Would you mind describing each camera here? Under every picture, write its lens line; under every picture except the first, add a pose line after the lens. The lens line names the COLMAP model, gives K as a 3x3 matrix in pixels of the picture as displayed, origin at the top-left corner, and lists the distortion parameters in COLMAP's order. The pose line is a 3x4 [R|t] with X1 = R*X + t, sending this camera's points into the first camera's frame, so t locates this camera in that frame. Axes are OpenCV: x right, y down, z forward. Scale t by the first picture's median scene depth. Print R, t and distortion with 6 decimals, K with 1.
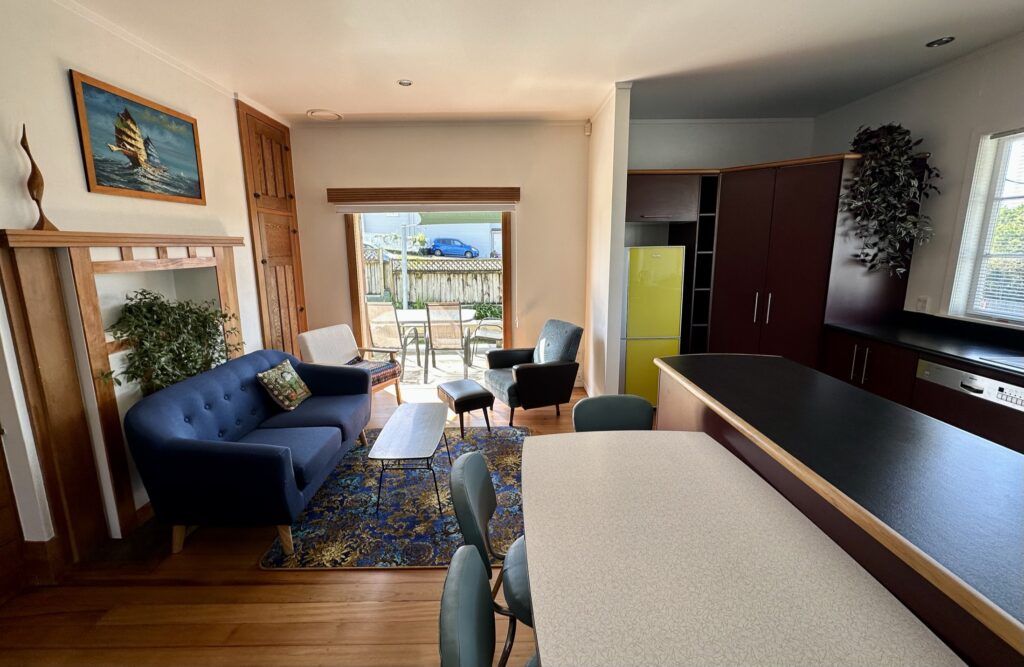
lens RADIAL K [[426.1, 0, 509.3], [0, 426.1, 323.8], [0, 0, 1]] dist [-0.000389, 0.000092]
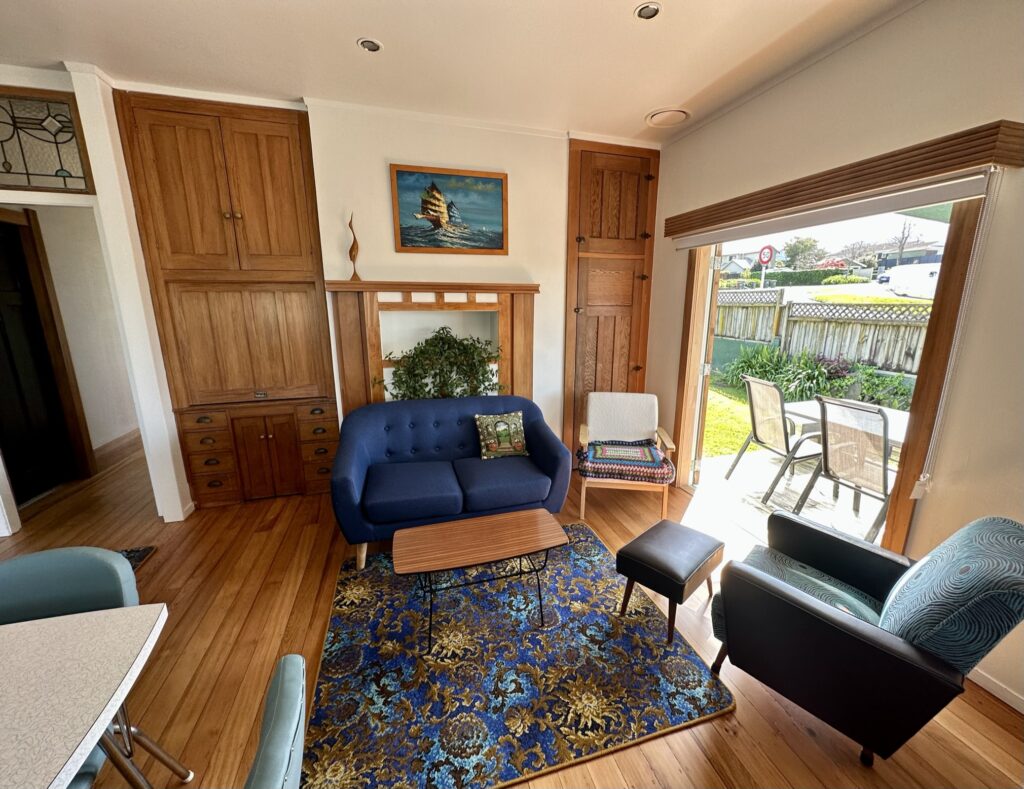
lens RADIAL K [[421.2, 0, 510.6], [0, 421.2, 399.0], [0, 0, 1]] dist [-0.004296, -0.000075]
pose [[0.267104, 0.228259, -0.936244, 0.452986], [-0.182531, 0.965939, 0.183424, -0.143511], [0.946223, 0.121901, 0.299671, 0.865379]]
